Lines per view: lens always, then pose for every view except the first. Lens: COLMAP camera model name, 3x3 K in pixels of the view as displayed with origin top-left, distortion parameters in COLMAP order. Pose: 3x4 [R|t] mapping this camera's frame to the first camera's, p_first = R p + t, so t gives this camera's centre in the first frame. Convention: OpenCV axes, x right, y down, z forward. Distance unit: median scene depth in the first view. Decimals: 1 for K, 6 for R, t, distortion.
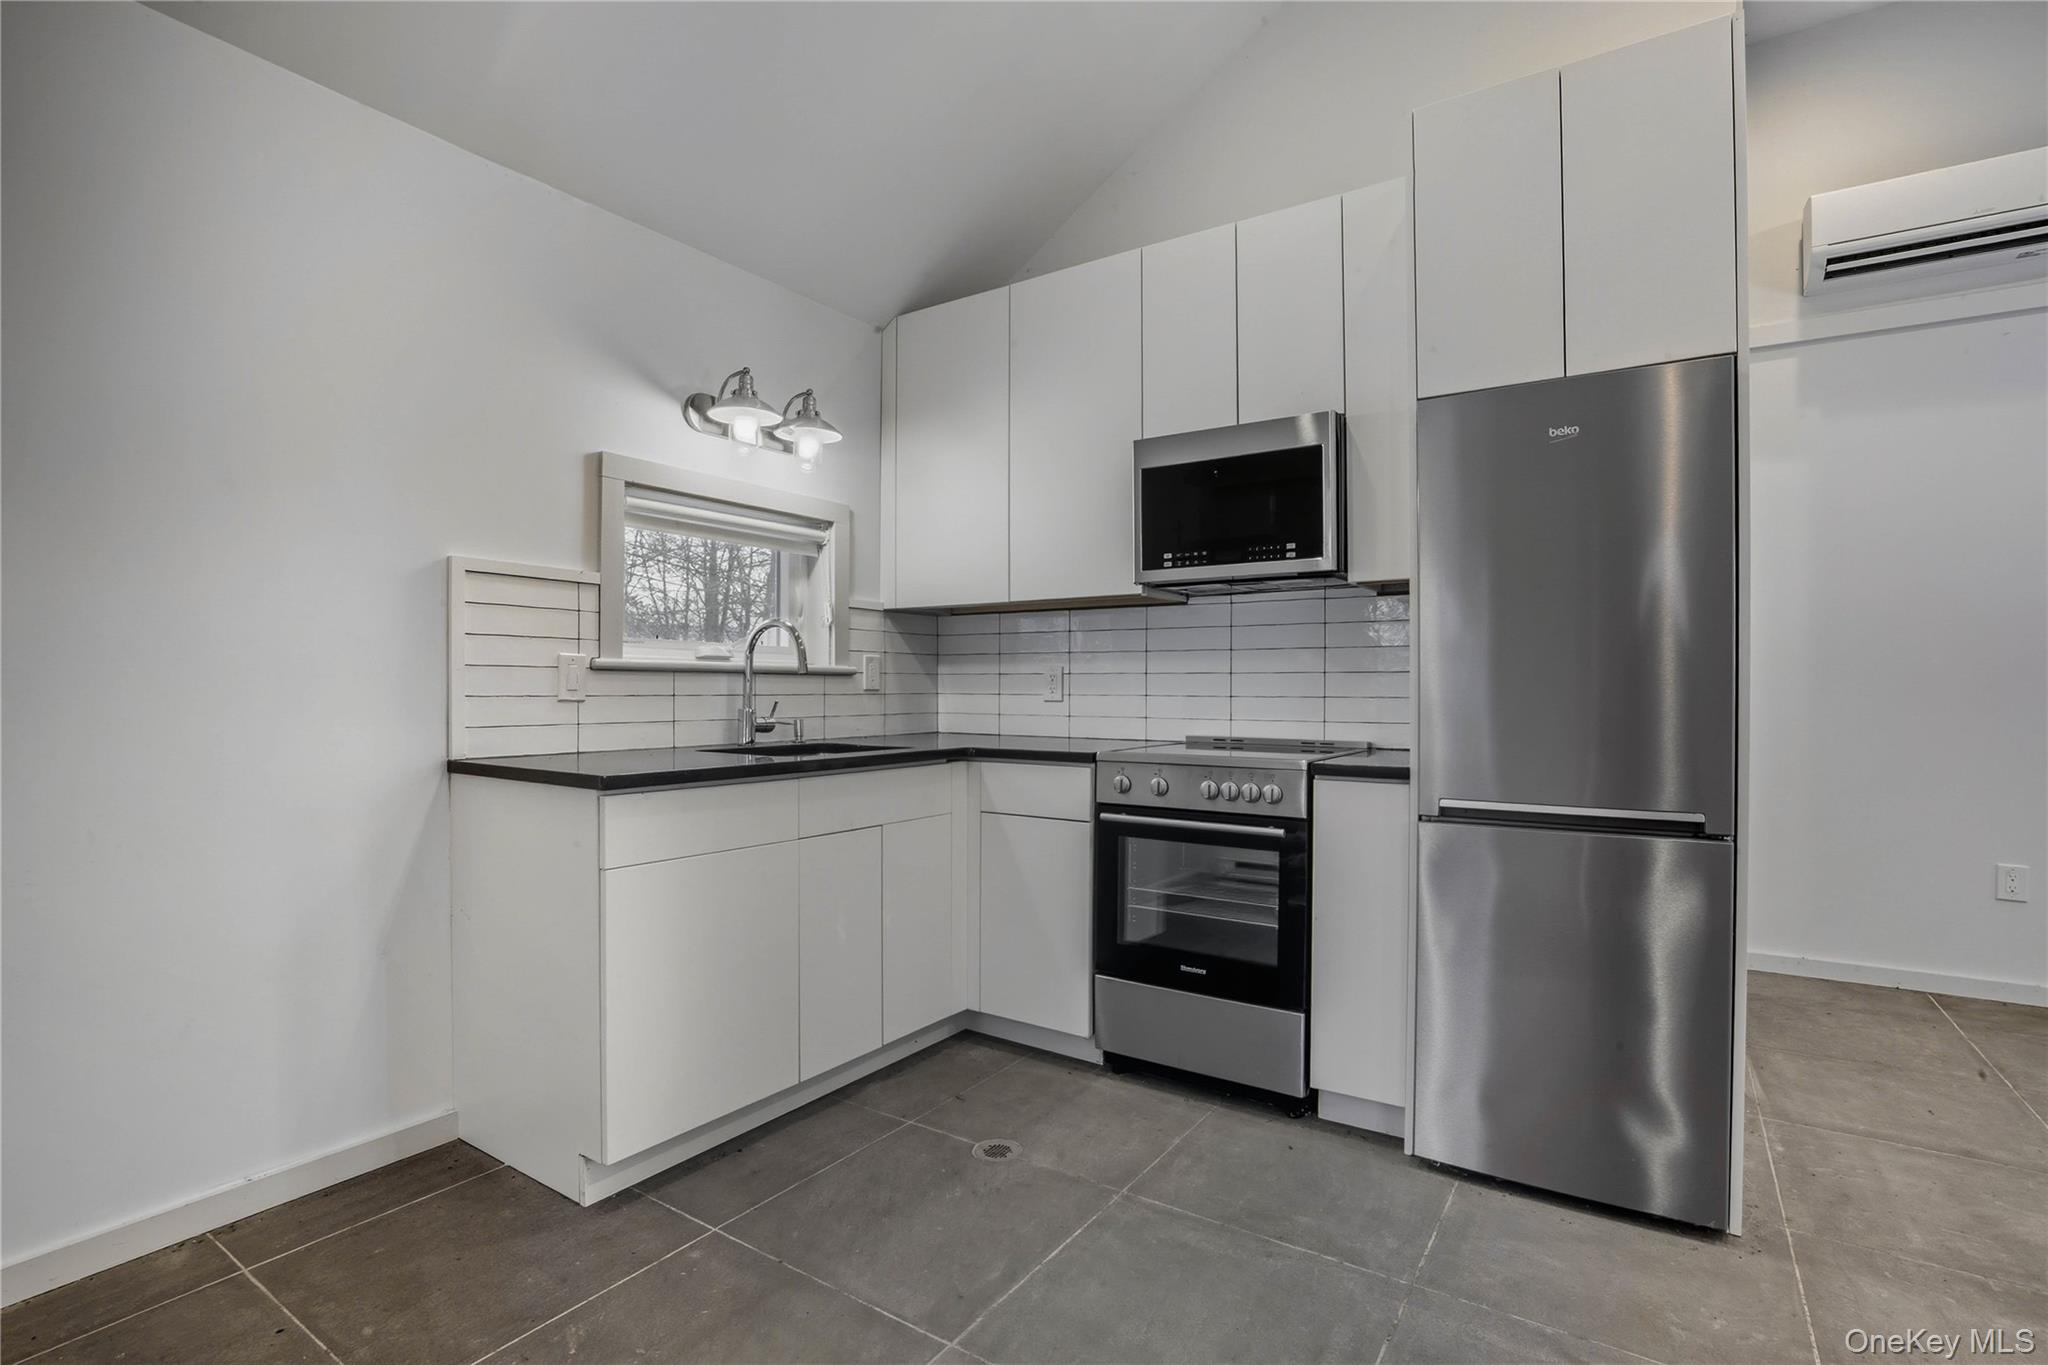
lens RADIAL K [[973.8, 0, 1015.5], [0, 973.8, 695.6], [0, 0, 1]] dist [-0.070493, 0.031979]
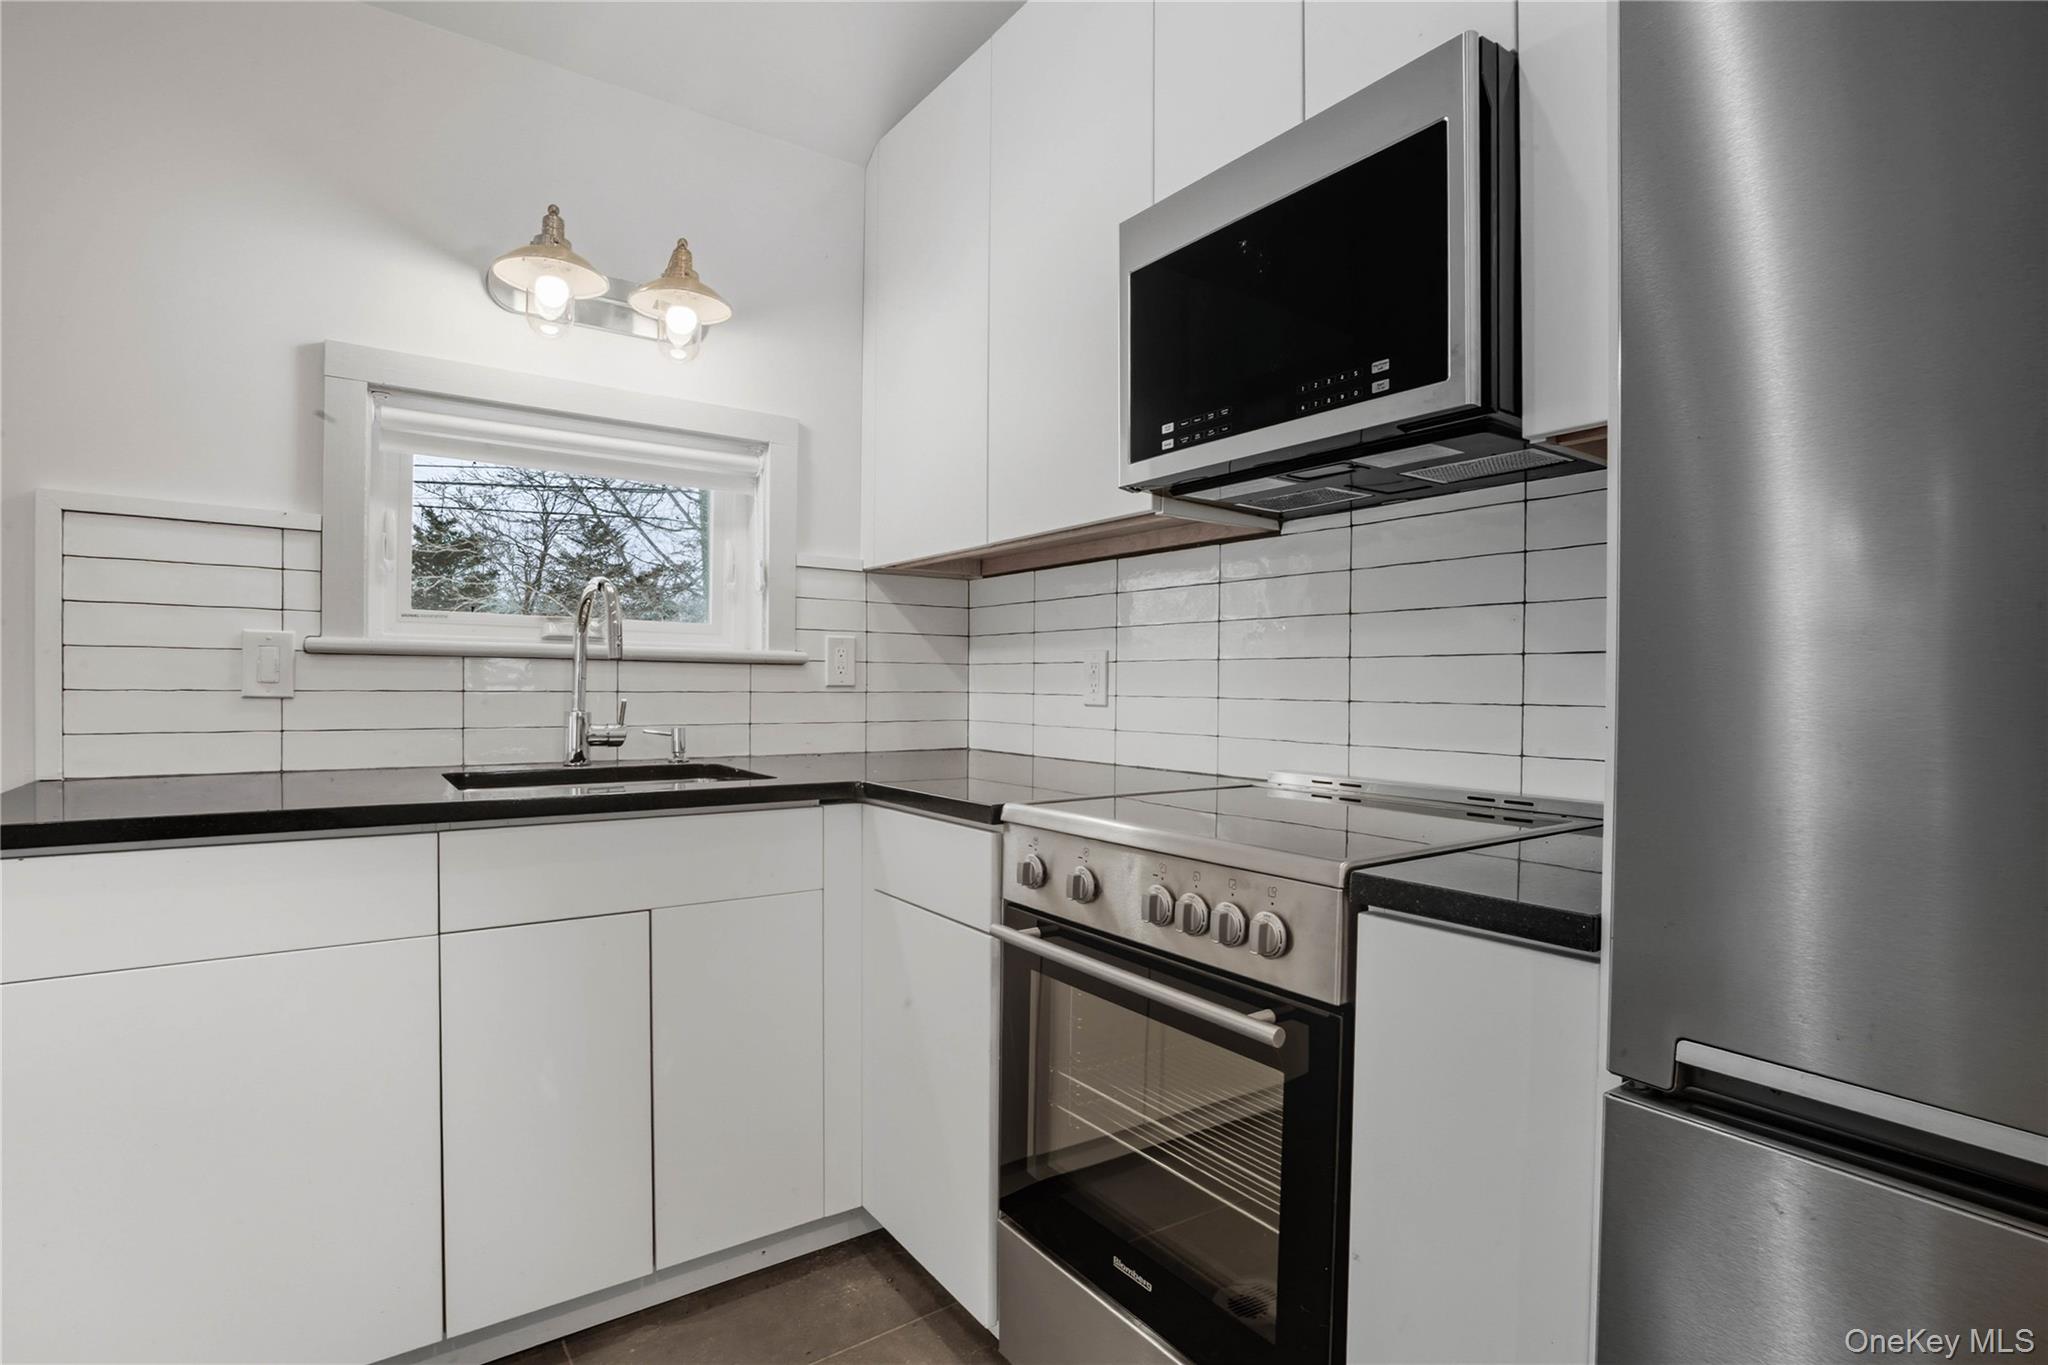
lens RADIAL K [[988.4, 0, 1017.1], [0, 988.4, 697.4], [0, 0, 1]] dist [-0.043034, 0.000057]
pose [[0.936982, 0.009714, -0.349242, 0.260956], [-0.008939, 0.999953, 0.003831, -0.001830], [0.349262, -0.000468, 0.937025, 0.471198]]
